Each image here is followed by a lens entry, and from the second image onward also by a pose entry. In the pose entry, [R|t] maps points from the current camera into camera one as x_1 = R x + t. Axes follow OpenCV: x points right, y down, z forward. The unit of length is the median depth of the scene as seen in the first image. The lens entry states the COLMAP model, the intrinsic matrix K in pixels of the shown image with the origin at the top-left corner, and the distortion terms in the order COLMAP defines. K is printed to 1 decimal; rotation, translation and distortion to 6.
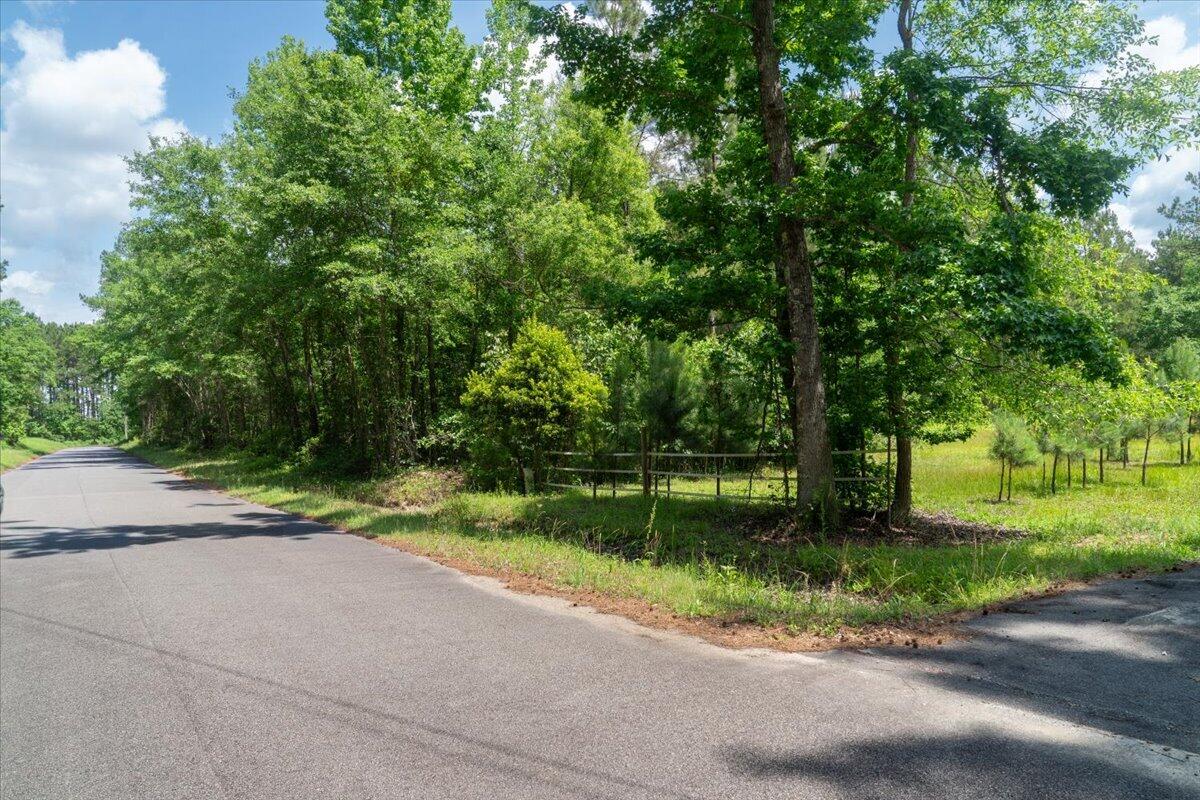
lens RADIAL K [[810.5, 0, 591.2], [0, 810.5, 393.7], [0, 0, 1]] dist [-0.025724, 0.003775]
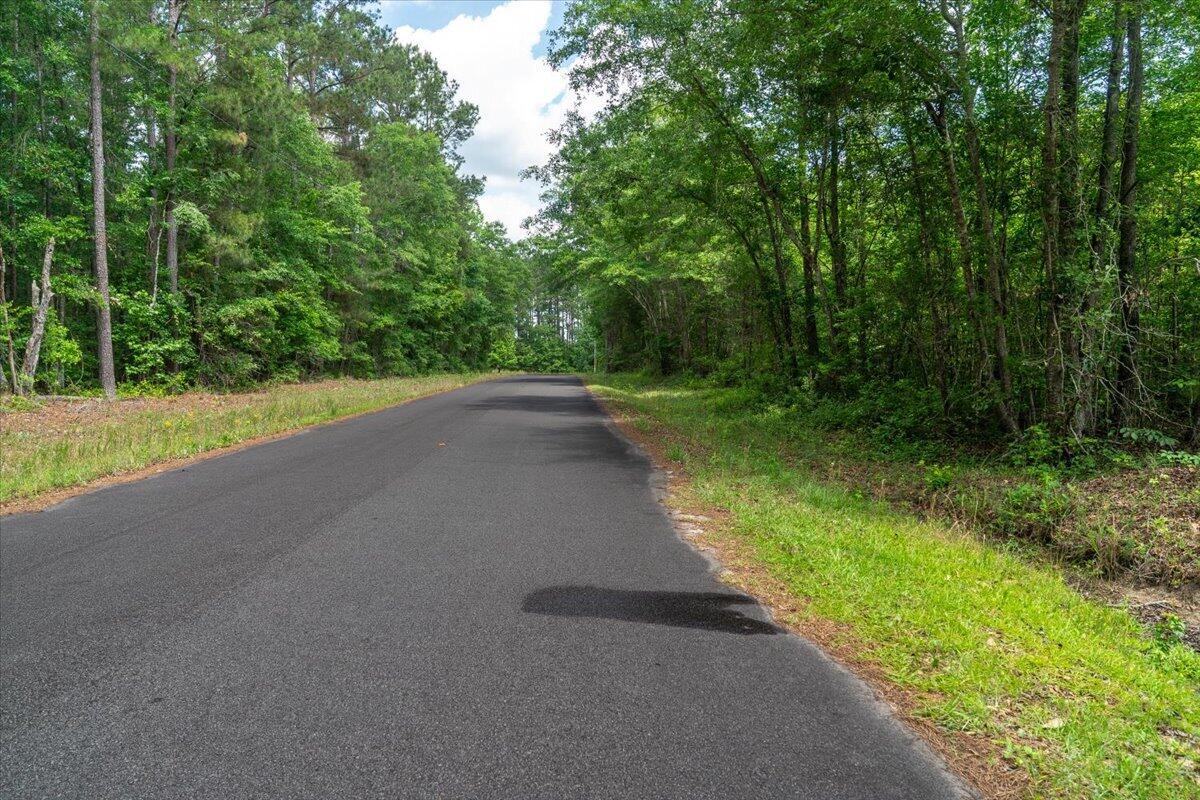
lens RADIAL K [[813.1, 0, 590.9], [0, 813.1, 402.3], [0, 0, 1]] dist [-0.033062, 0.013440]
pose [[0.856472, 0.063448, -0.512279, -0.190427], [-0.015041, 0.995063, 0.098096, 0.028528], [0.515974, -0.076311, 0.853198, 0.422425]]
